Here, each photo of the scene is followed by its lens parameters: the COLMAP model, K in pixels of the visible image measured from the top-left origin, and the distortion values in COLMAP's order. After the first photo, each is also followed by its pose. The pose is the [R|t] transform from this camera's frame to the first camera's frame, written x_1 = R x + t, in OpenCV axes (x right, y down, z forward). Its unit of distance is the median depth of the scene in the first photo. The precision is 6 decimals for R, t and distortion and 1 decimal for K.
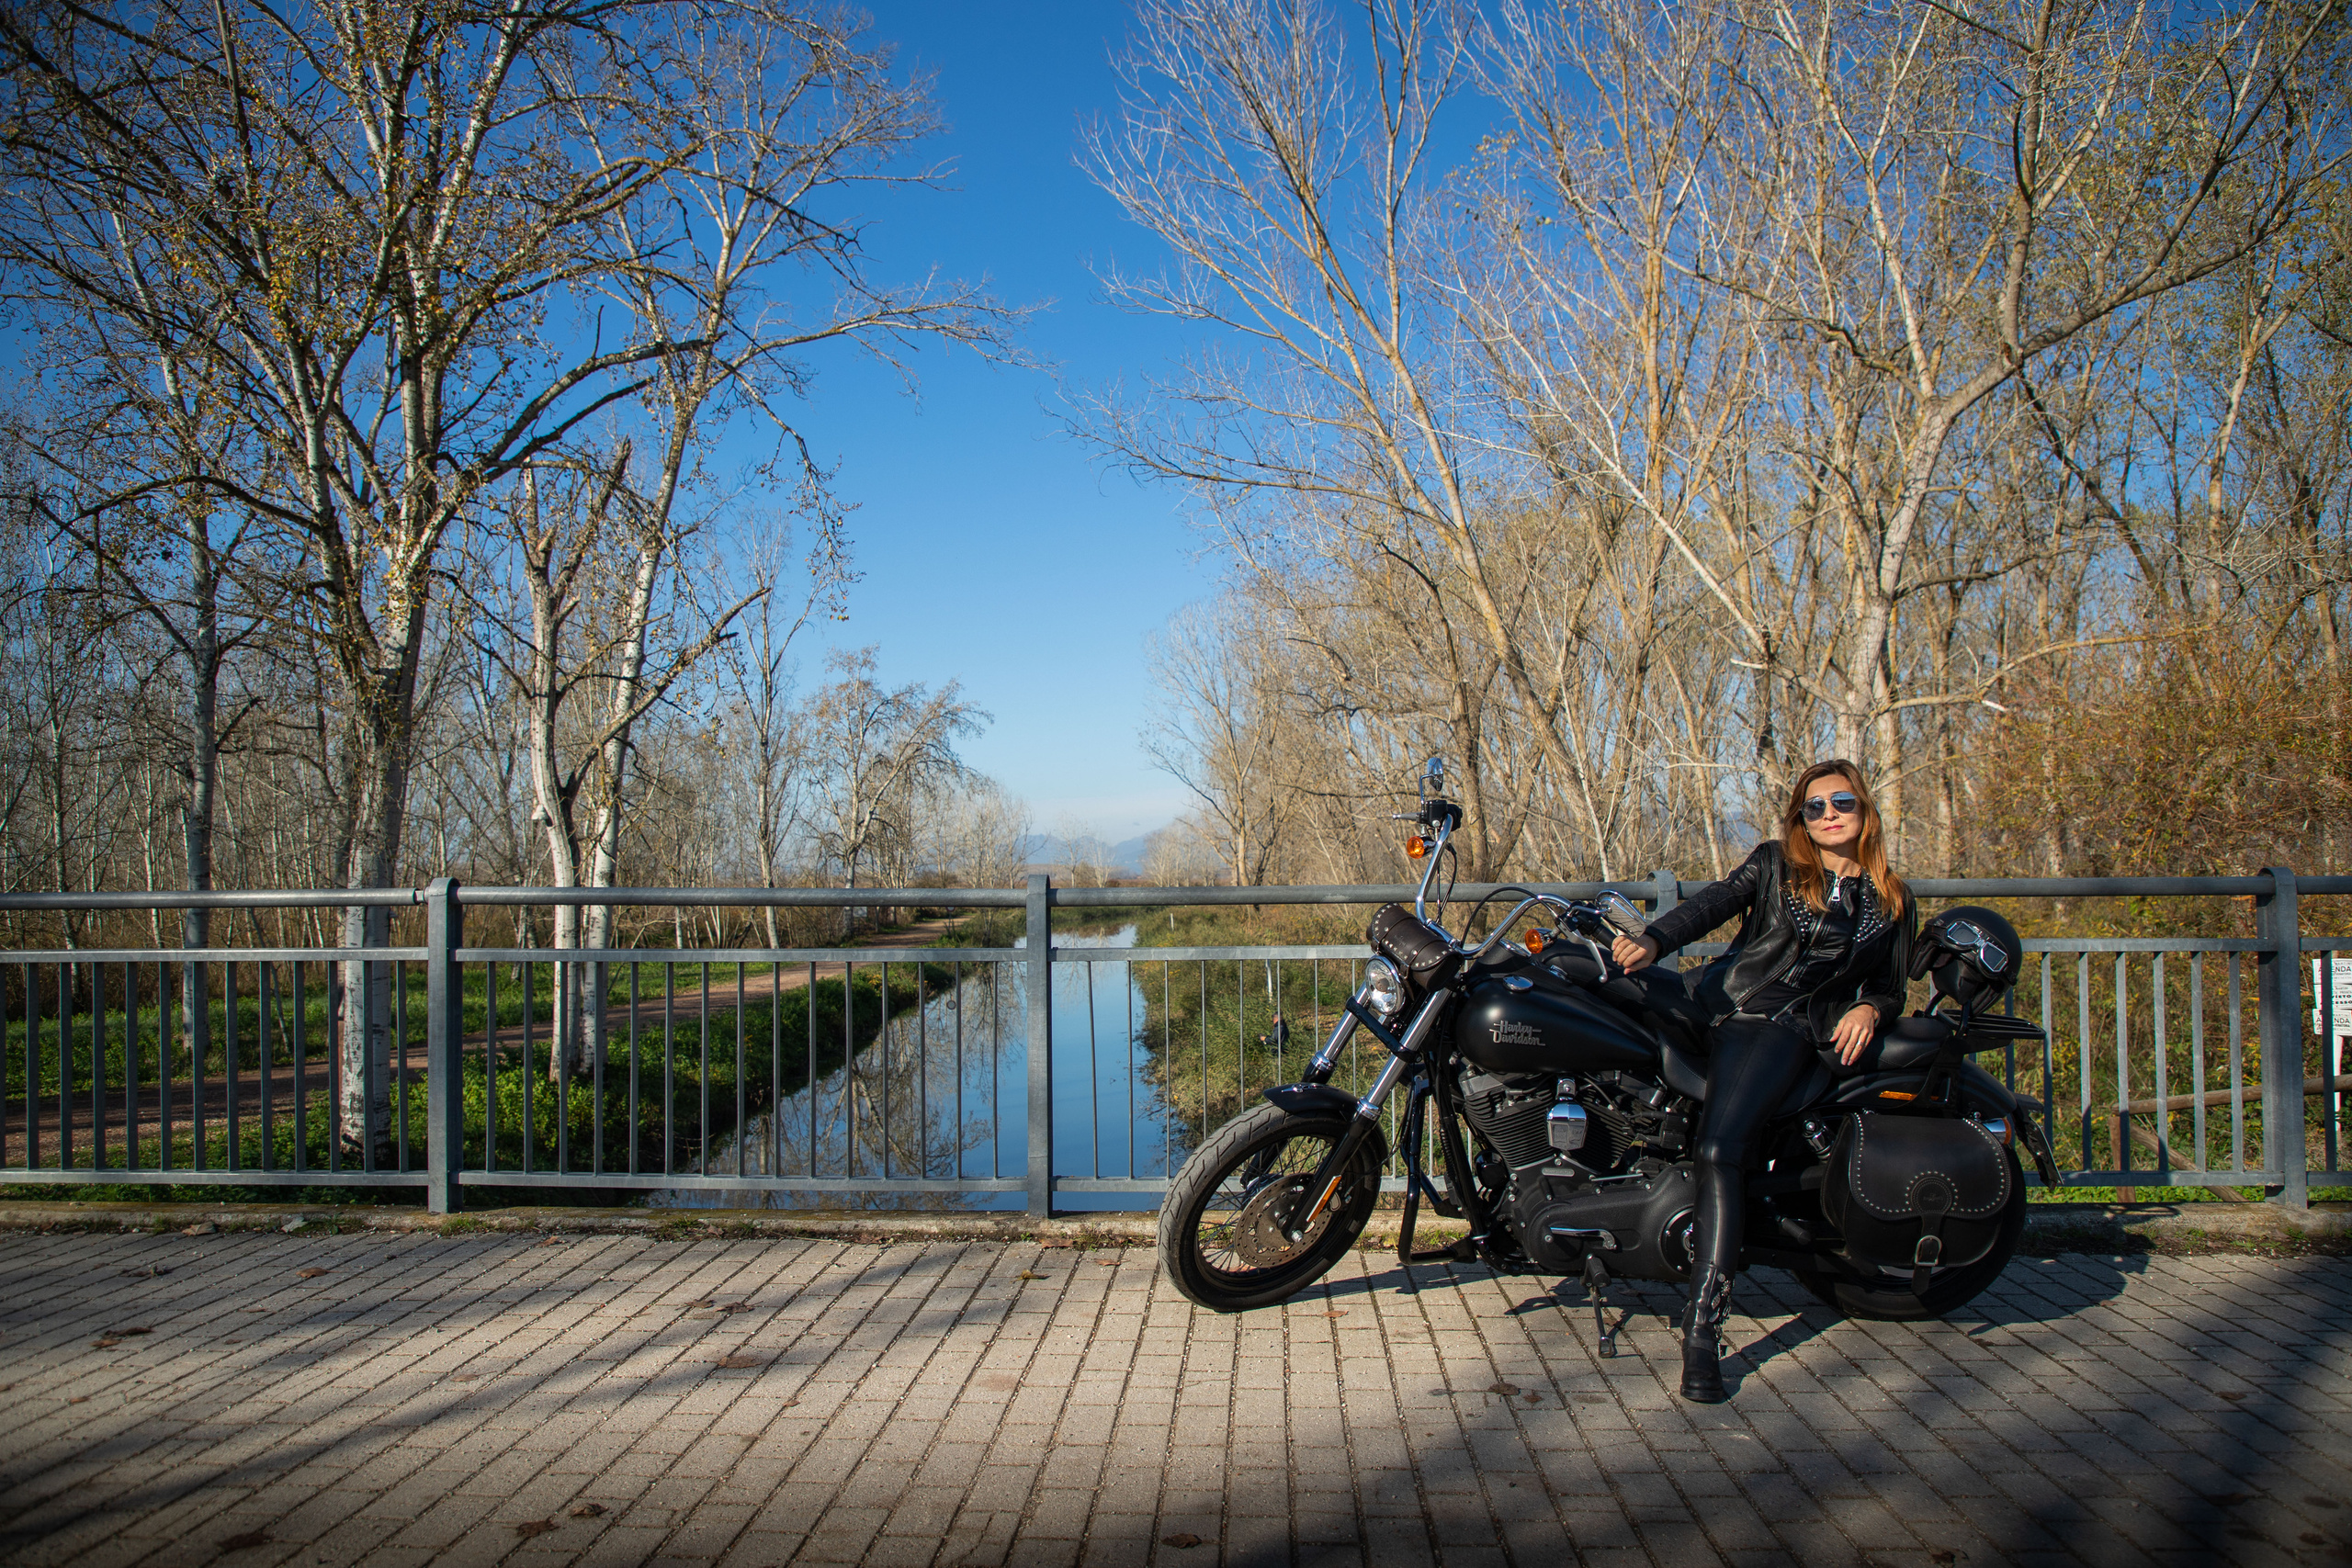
lens RADIAL K [[1664.7, 0, 1177.1], [0, 1664.7, 792.1], [0, 0, 1]] dist [-0.040328, 0.003118]
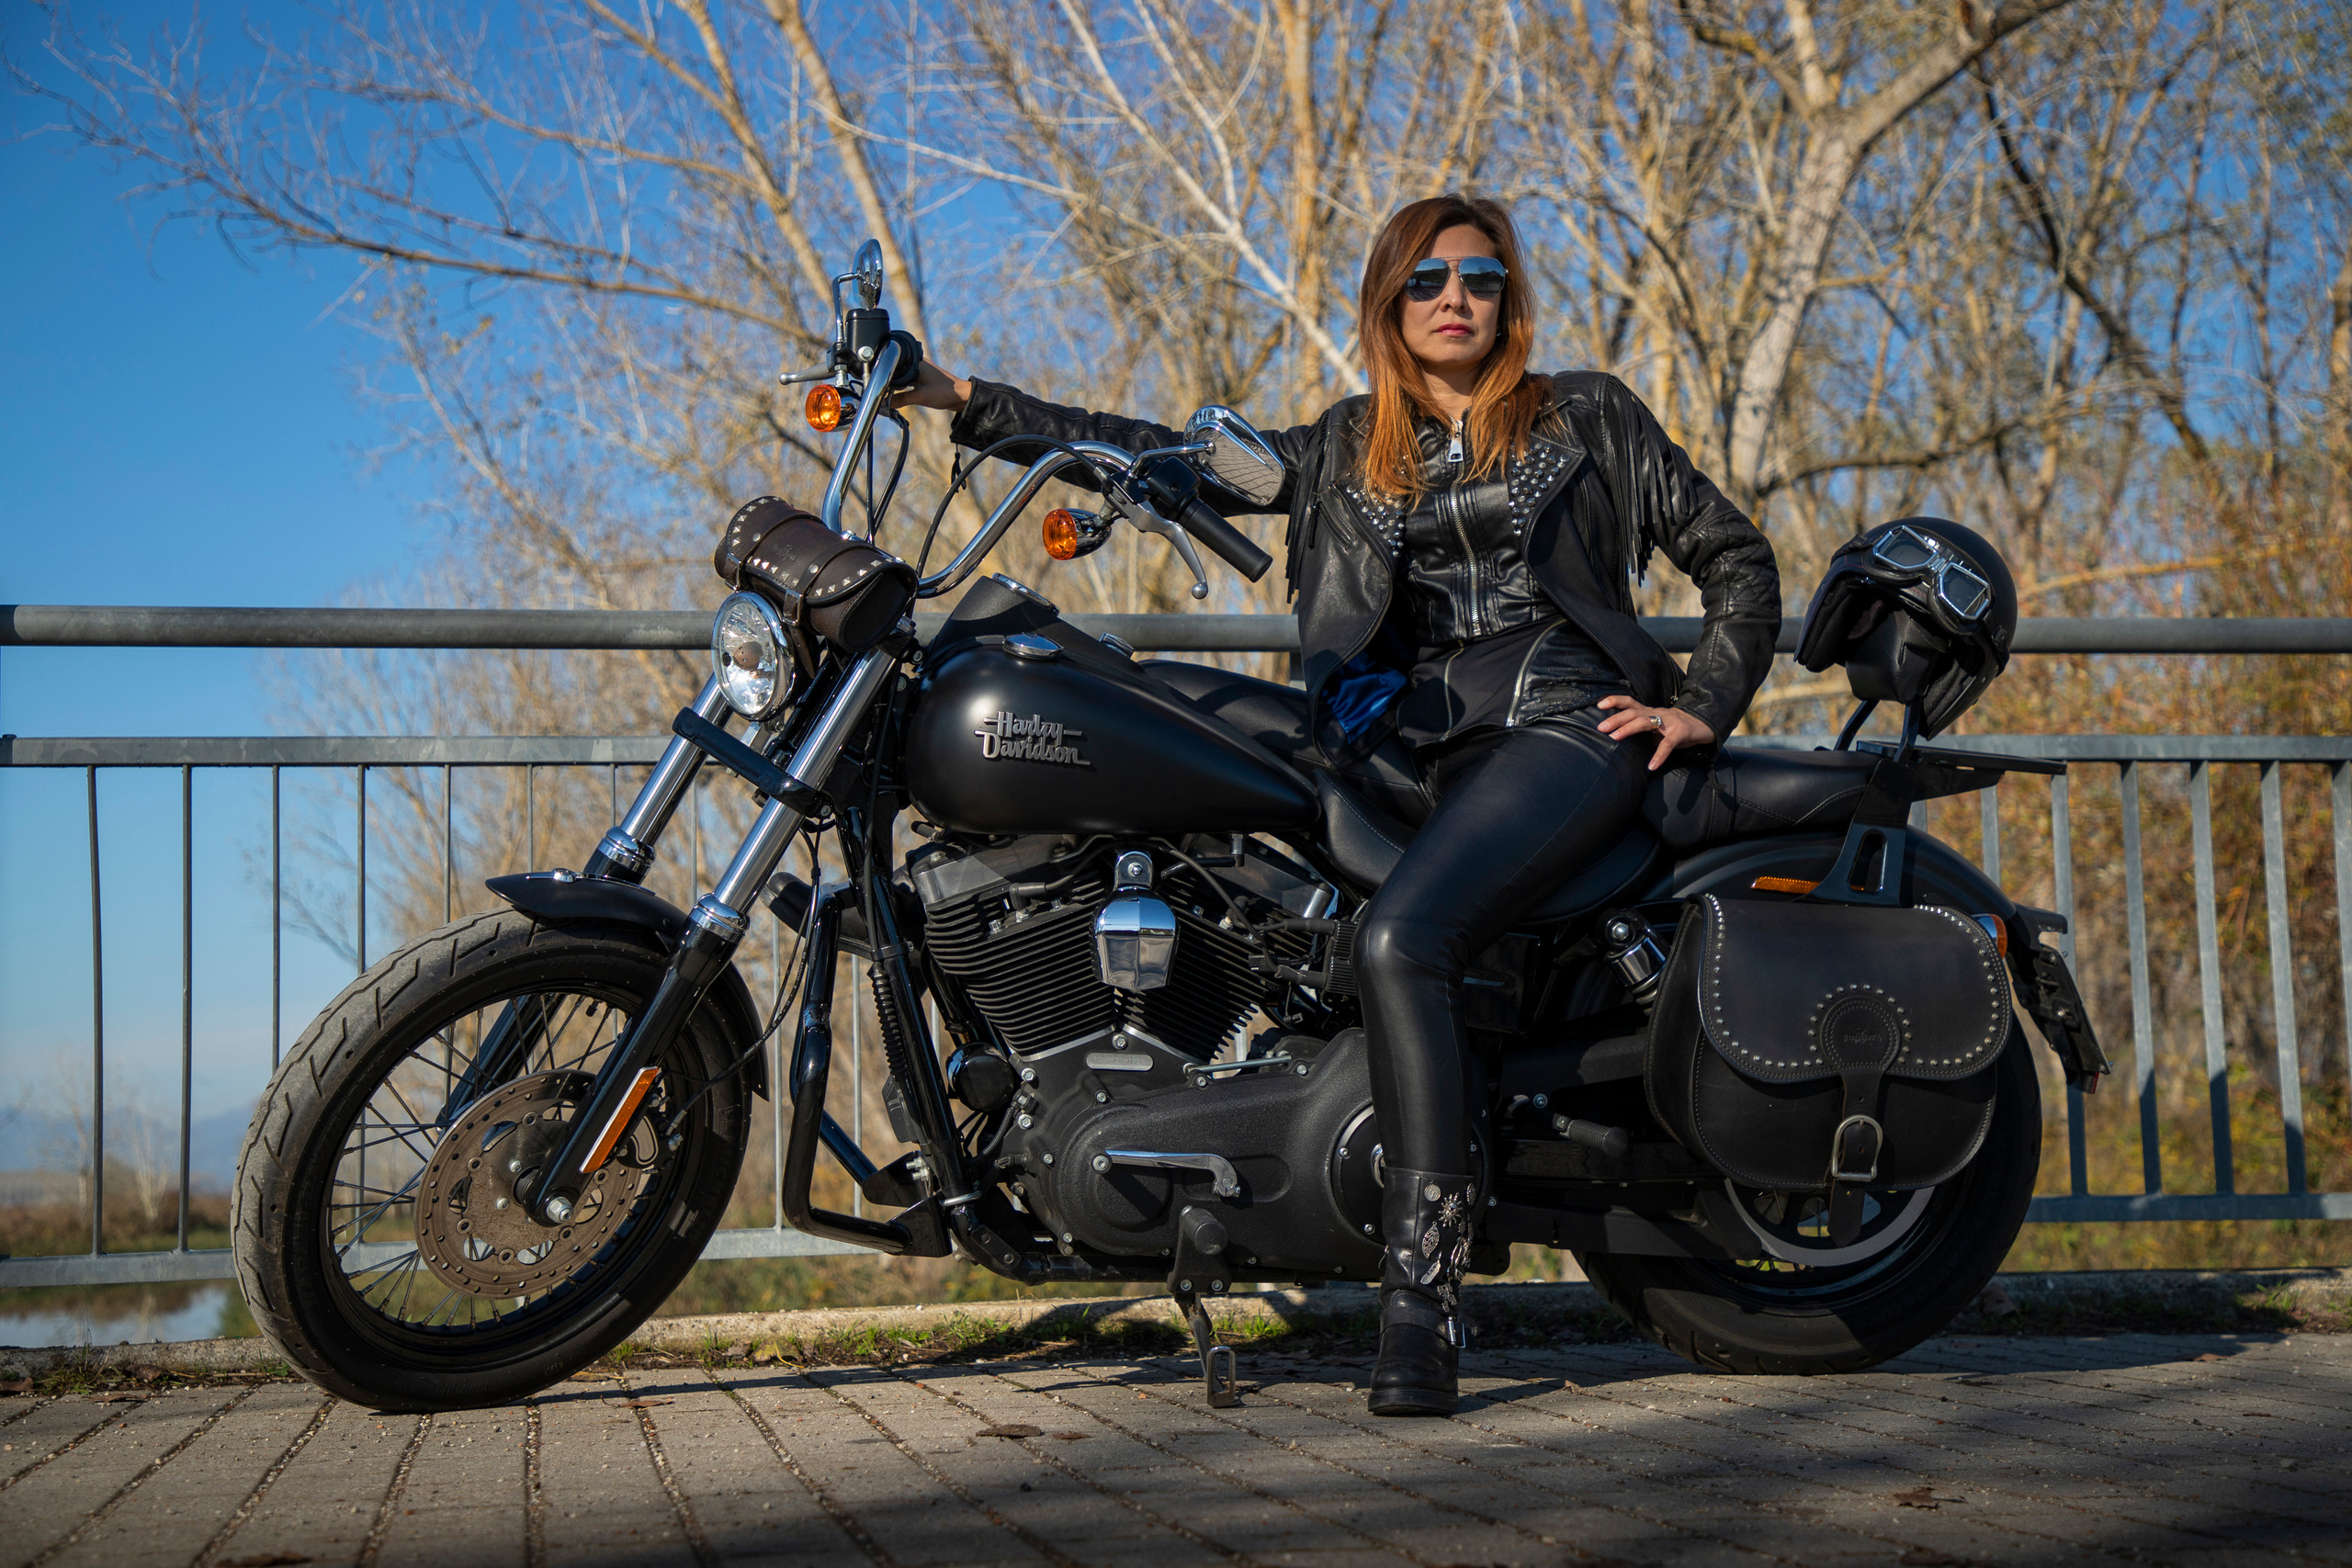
lens RADIAL K [[3397.9, 0, 1165.2], [0, 3397.9, 797.1], [0, 0, 1]] dist [0.201701, 0.000000]
pose [[0.971975, 0.006151, 0.235003, 0.011884], [0.007860, 0.998249, -0.058634, 0.208259], [-0.234952, 0.058838, 0.970224, 0.041692]]
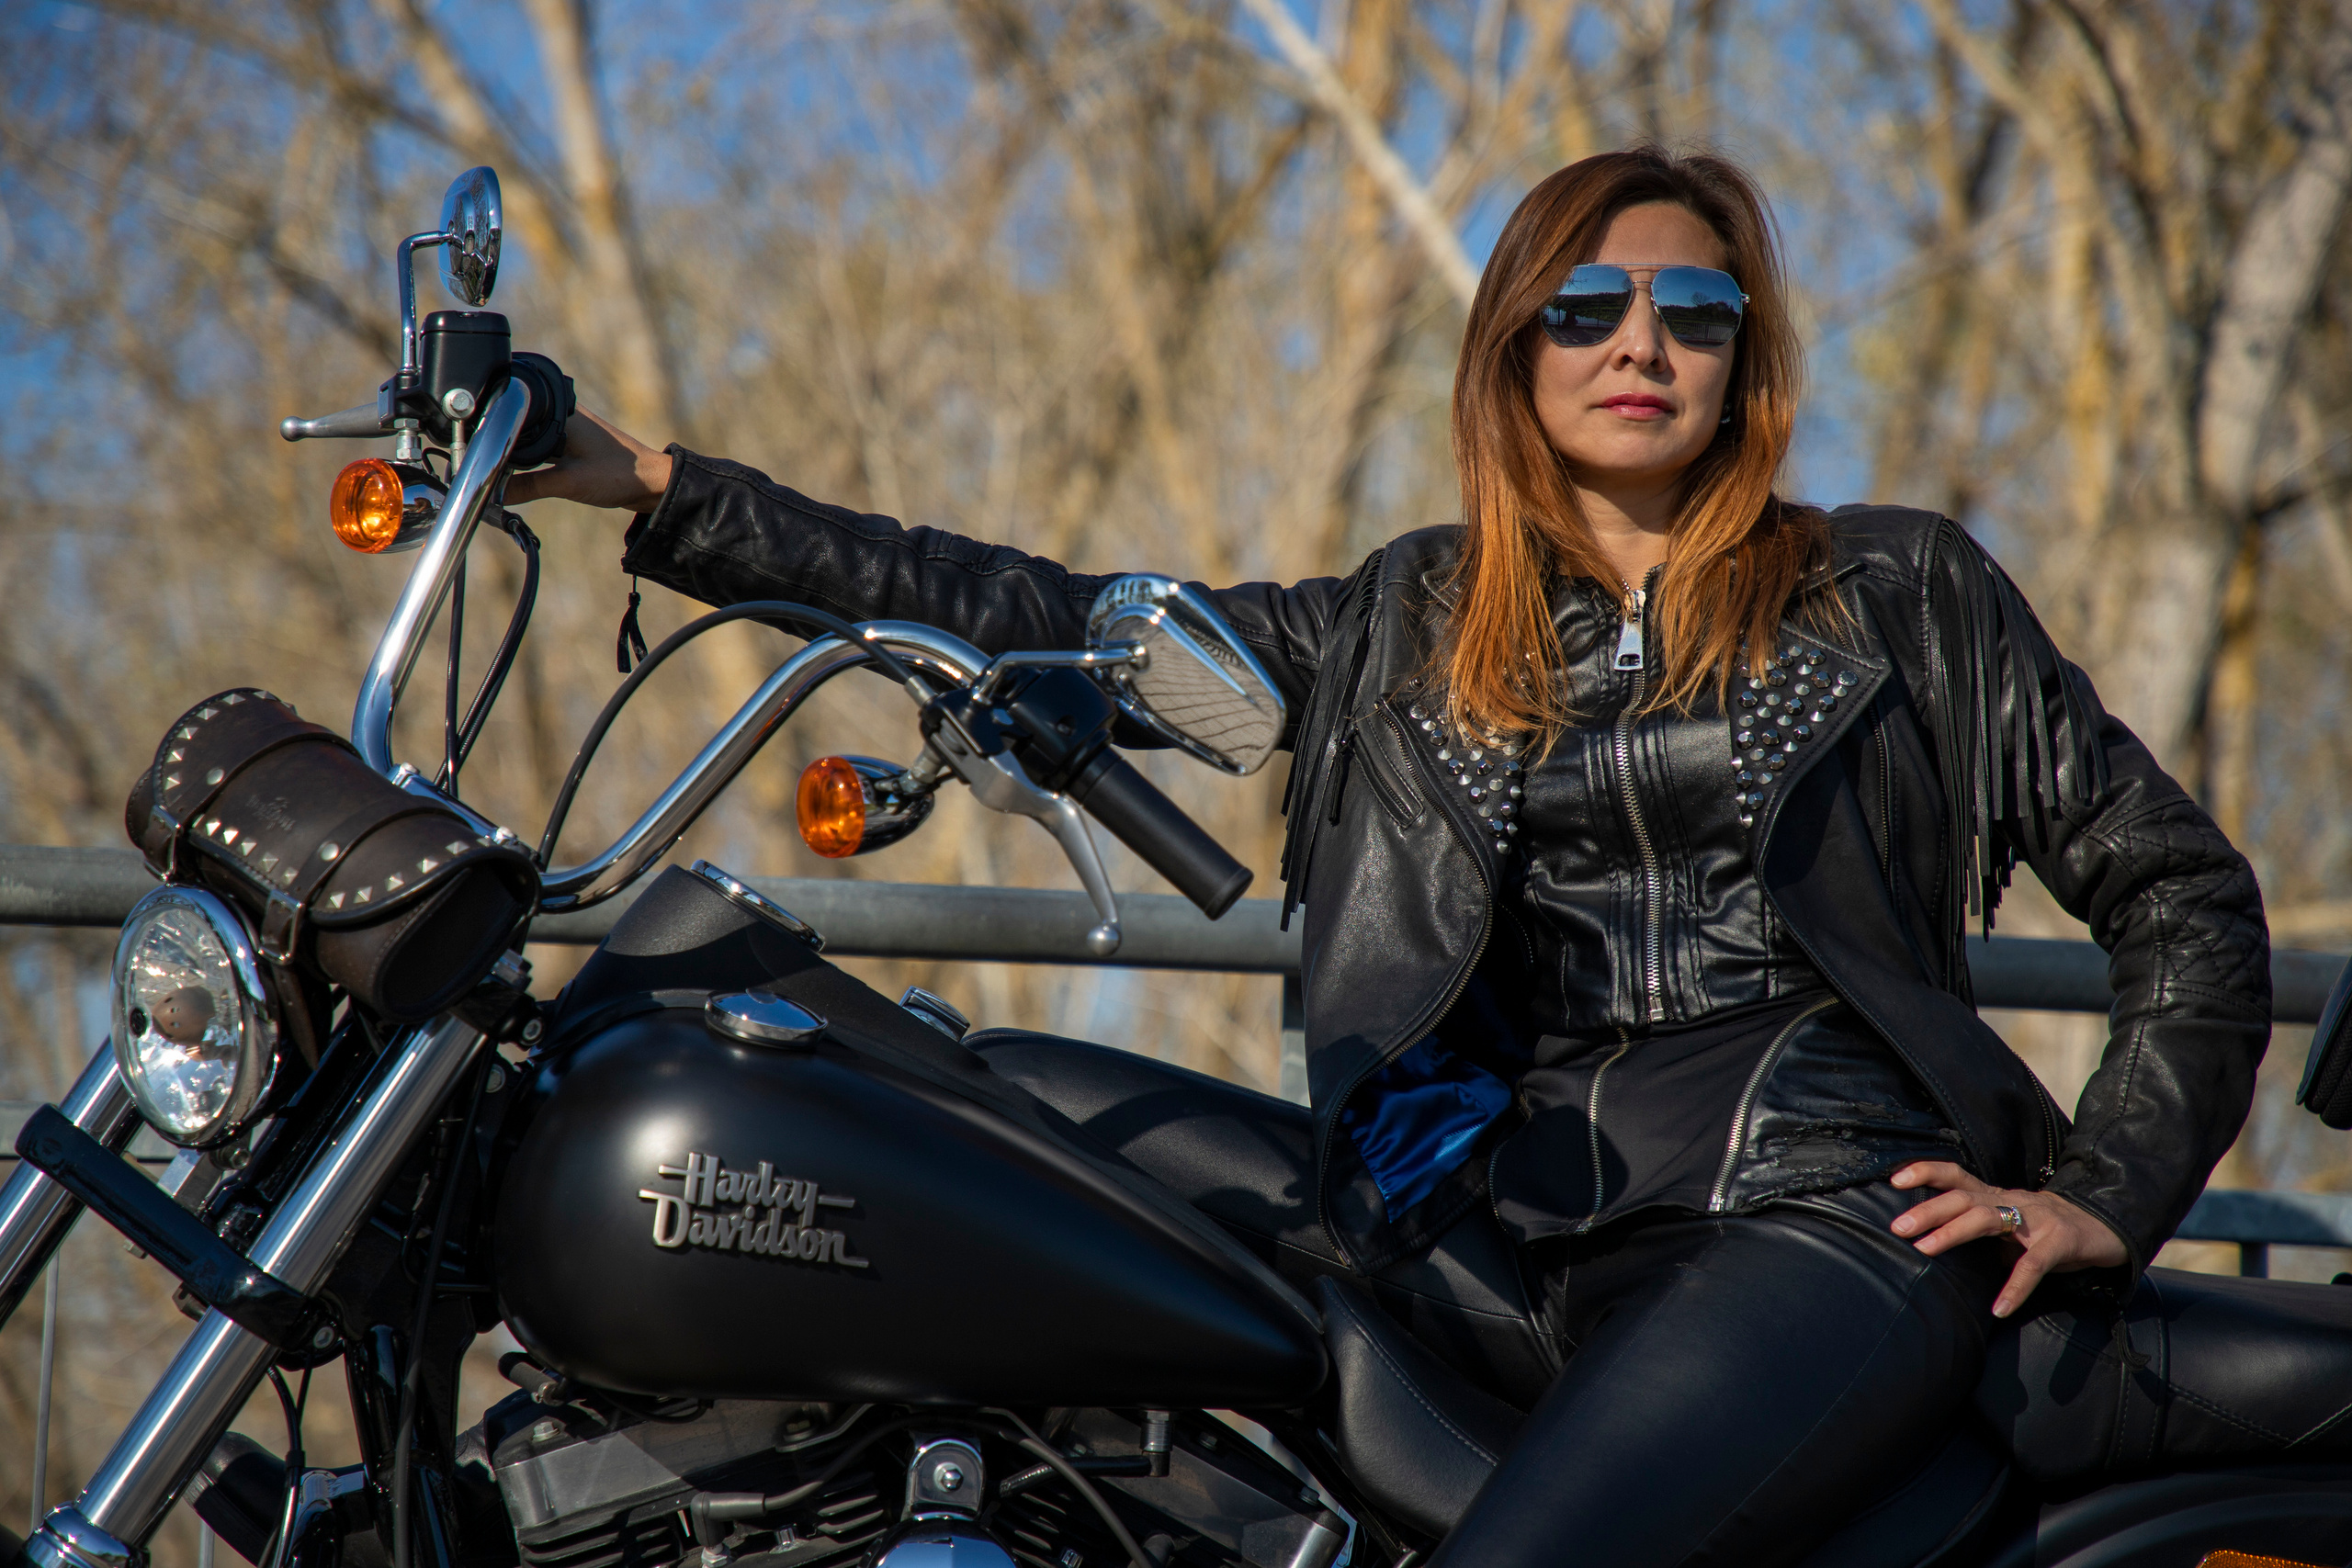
lens RADIAL K [[6831.6, 0, 1192.1], [0, 6831.6, 775.9], [0, 0, 1]] dist [0.646087, 0.000000]
pose [[0.964948, 0.061256, 0.255190, 0.010668], [-0.038107, 0.994777, -0.094693, 0.165070], [-0.259658, 0.081649, 0.962243, 0.033557]]
